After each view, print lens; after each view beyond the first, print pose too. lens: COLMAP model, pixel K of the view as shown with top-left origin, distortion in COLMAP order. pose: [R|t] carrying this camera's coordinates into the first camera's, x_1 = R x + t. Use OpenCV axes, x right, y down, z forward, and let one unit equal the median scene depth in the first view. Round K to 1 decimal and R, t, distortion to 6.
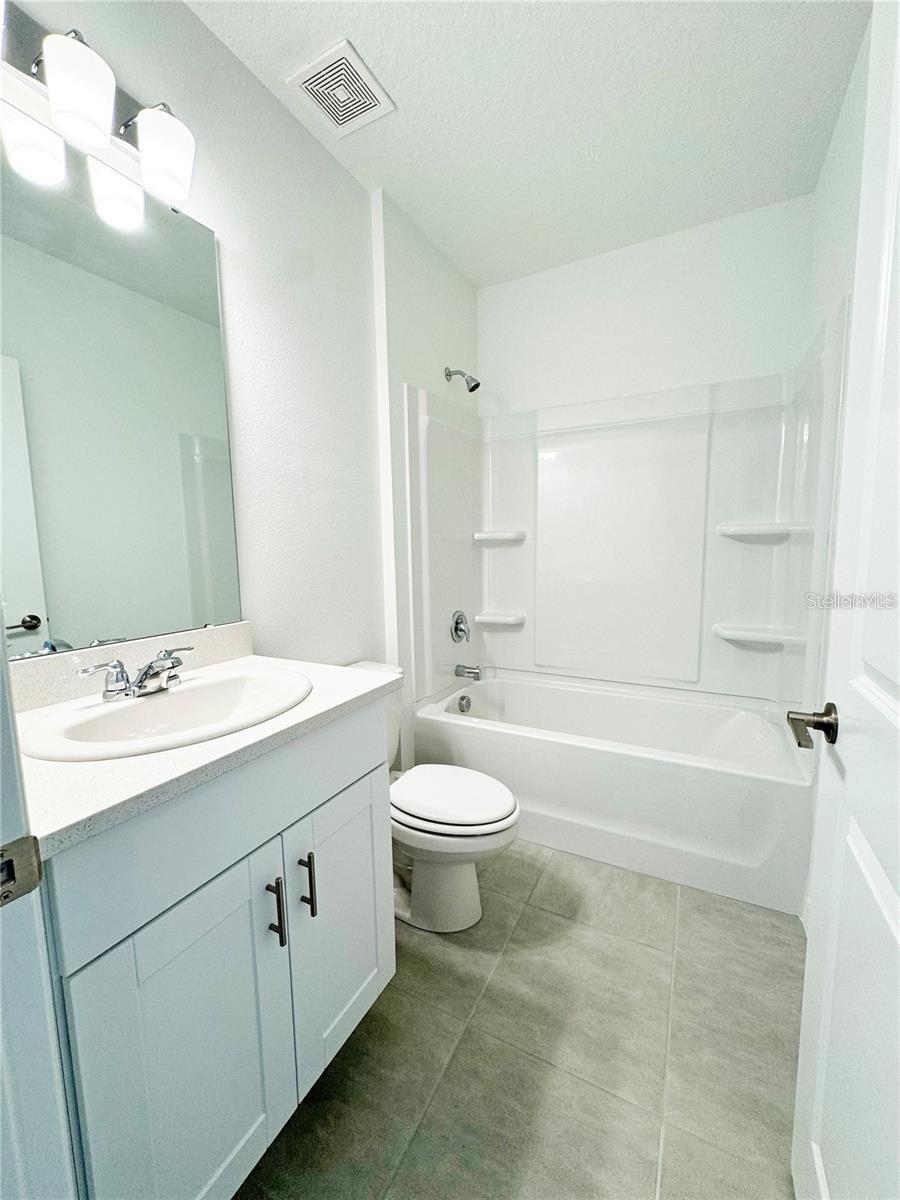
lens RADIAL K [[475.4, 0, 452.2], [0, 475.4, 600.0], [0, 0, 1]] dist [0.002839, 0.000168]
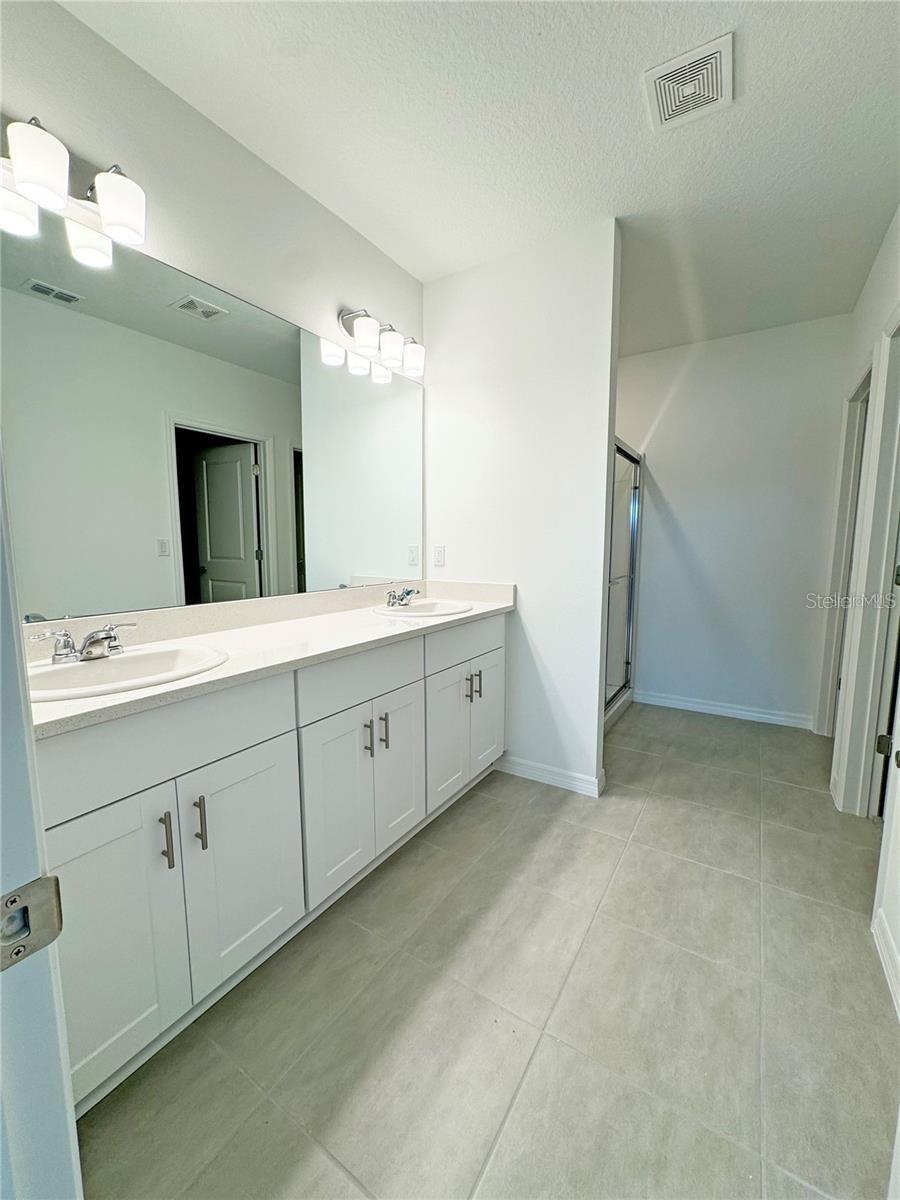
lens RADIAL K [[475.4, 0, 448.5], [0, 475.4, 599.9], [0, 0, 1]] dist [0.002839, 0.000168]
pose [[0.994867, 0.034914, -0.094982, 0.385524], [-0.033759, 0.999336, 0.013739, -0.001649], [0.095398, -0.010462, 0.995384, -0.121803]]
